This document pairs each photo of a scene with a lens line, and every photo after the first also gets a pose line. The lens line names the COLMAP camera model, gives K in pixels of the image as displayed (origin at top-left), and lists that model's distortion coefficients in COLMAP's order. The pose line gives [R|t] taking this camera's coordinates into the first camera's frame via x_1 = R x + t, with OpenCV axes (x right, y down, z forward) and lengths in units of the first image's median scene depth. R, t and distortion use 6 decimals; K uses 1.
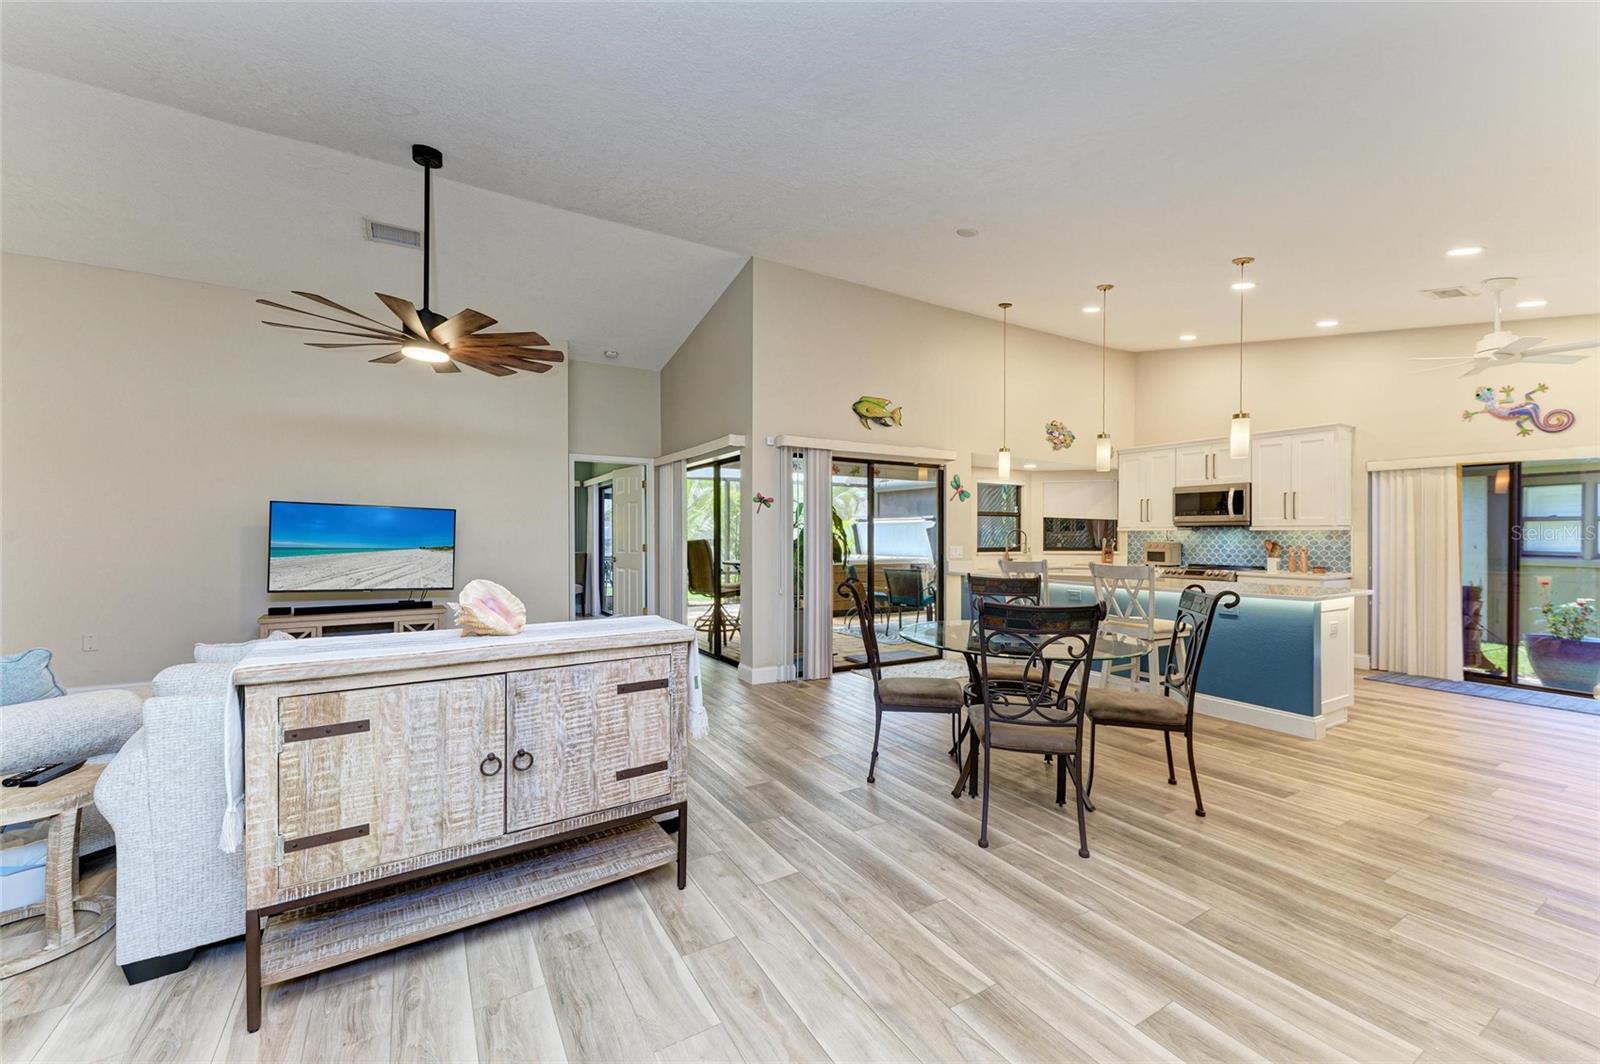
lens RADIAL K [[635.5, 0, 795.3], [0, 635.5, 534.3], [0, 0, 1]] dist [0.018131, -0.004651]
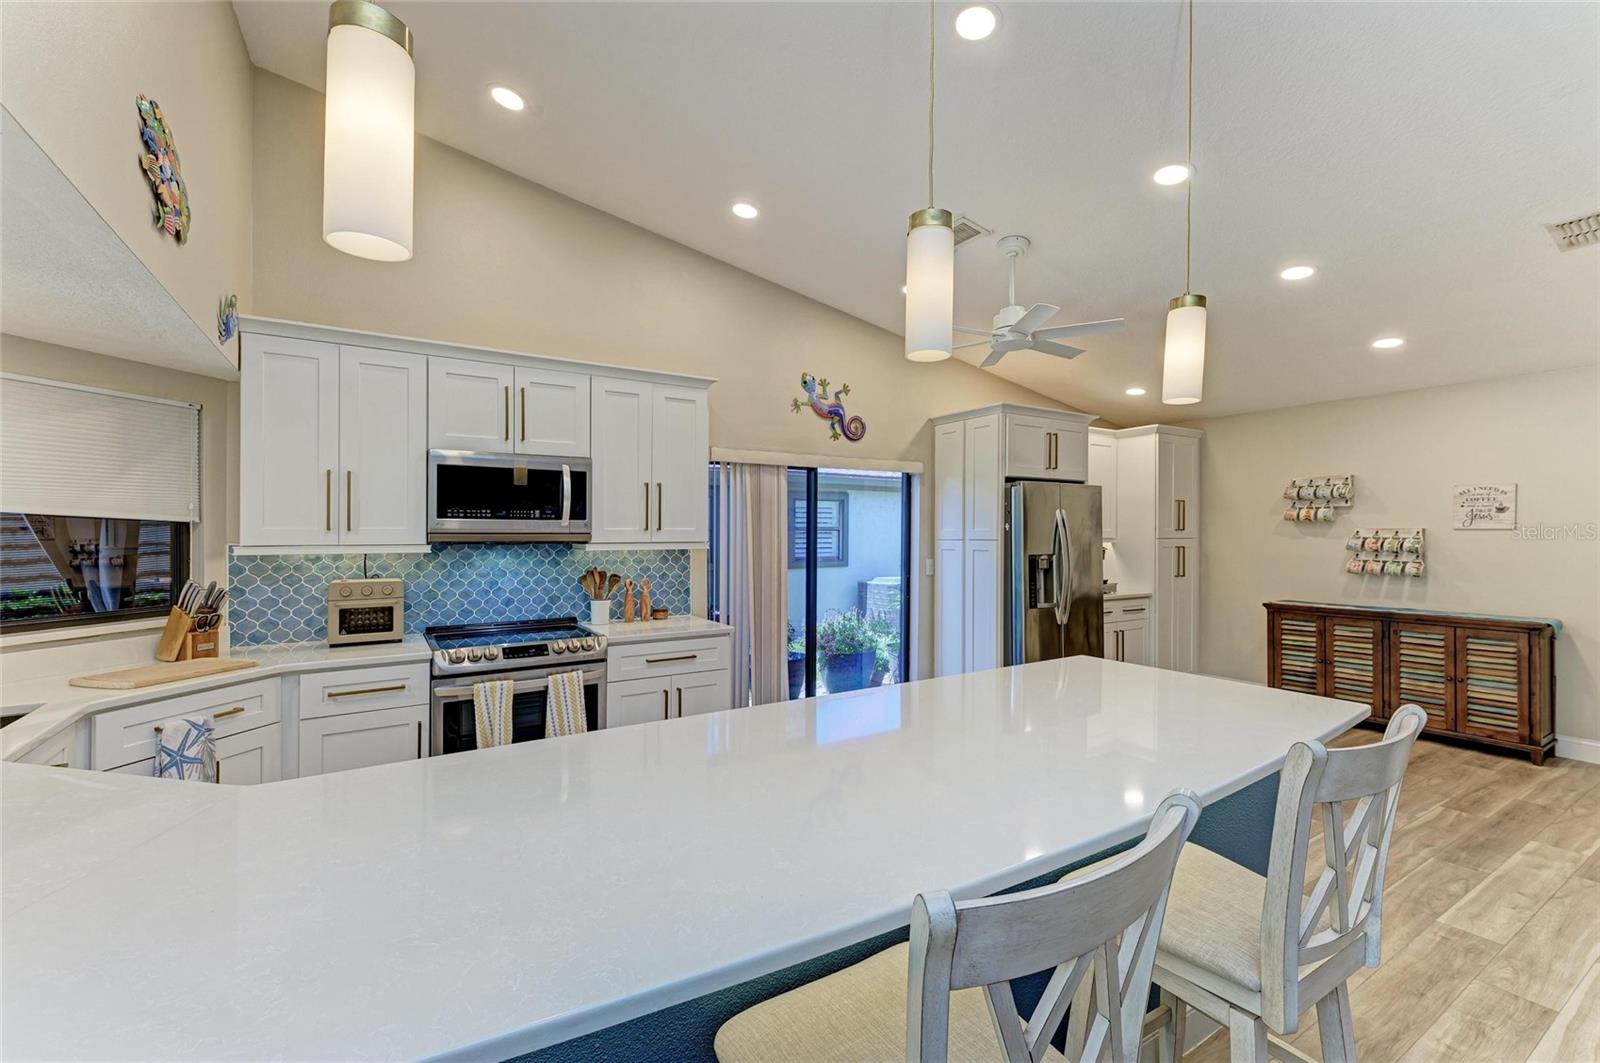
lens RADIAL K [[674.2, 0, 805.0], [0, 674.2, 526.2], [0, 0, 1]] dist [0.008221, -0.001640]
pose [[-0.017936, 0.007237, 0.999813, 0.175957], [0.000668, 0.999974, -0.007227, -0.023439], [-0.999839, 0.000538, -0.017941, 0.892772]]
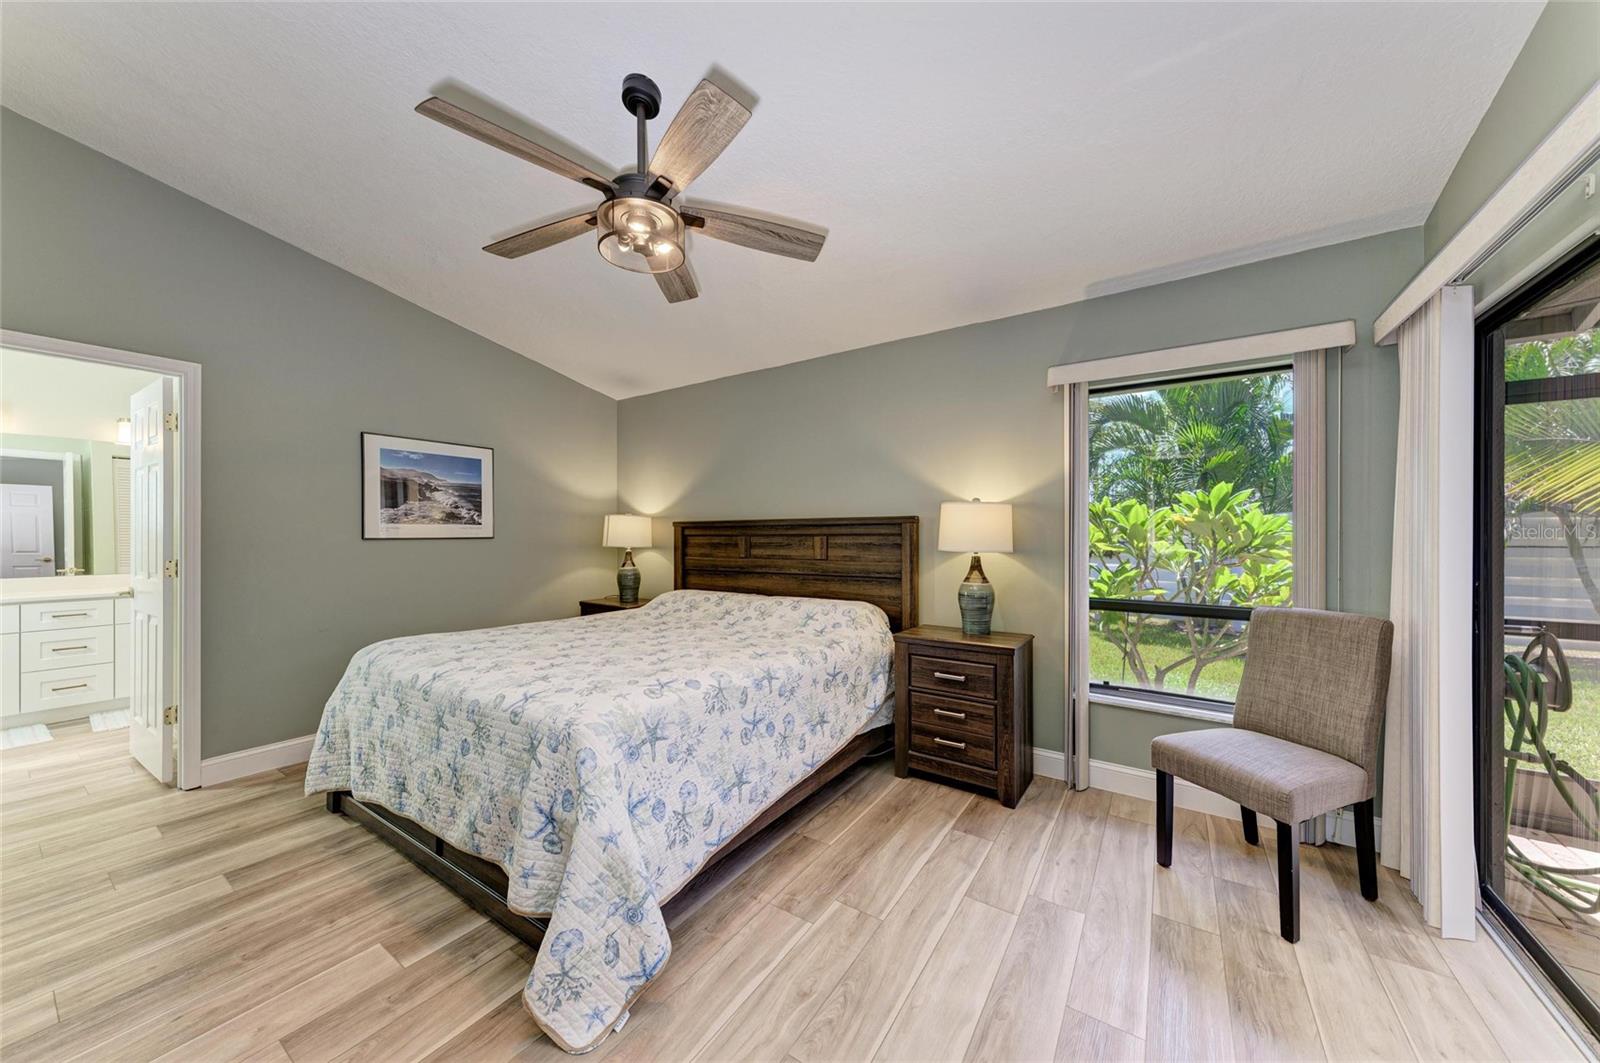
lens RADIAL K [[546.8, 0, 791.5], [0, 546.8, 535.3], [0, 0, 1]] dist [0.001635, 0.000046]
pose [[0.410879, -0.003349, -0.911684, -0.367959], [0.005321, 0.999985, -0.001275, -0.001813], [0.911674, -0.004327, 0.410891, 1.119622]]
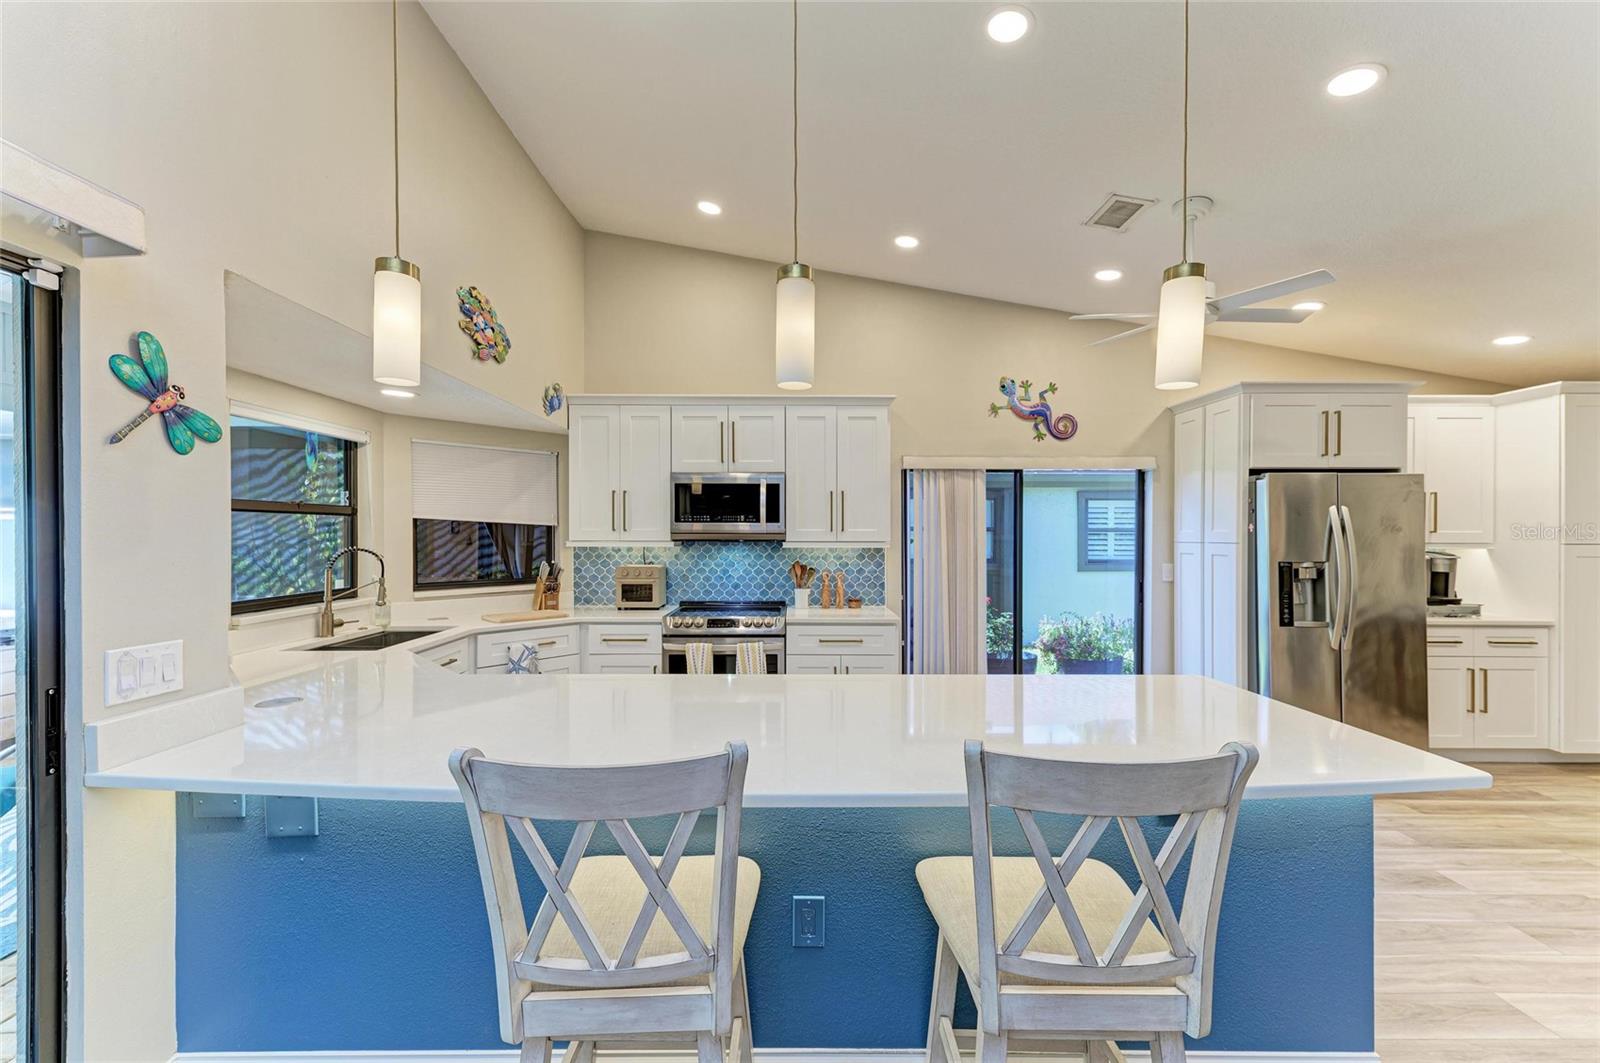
lens RADIAL K [[635.5, 0, 795.6], [0, 635.5, 532.5], [0, 0, 1]] dist [0.018131, -0.004651]
pose [[0.511794, -0.000579, 0.859108, 0.181125], [-0.001487, 0.999998, 0.001560, -0.023949], [-0.859107, -0.002076, 0.511792, 0.709998]]
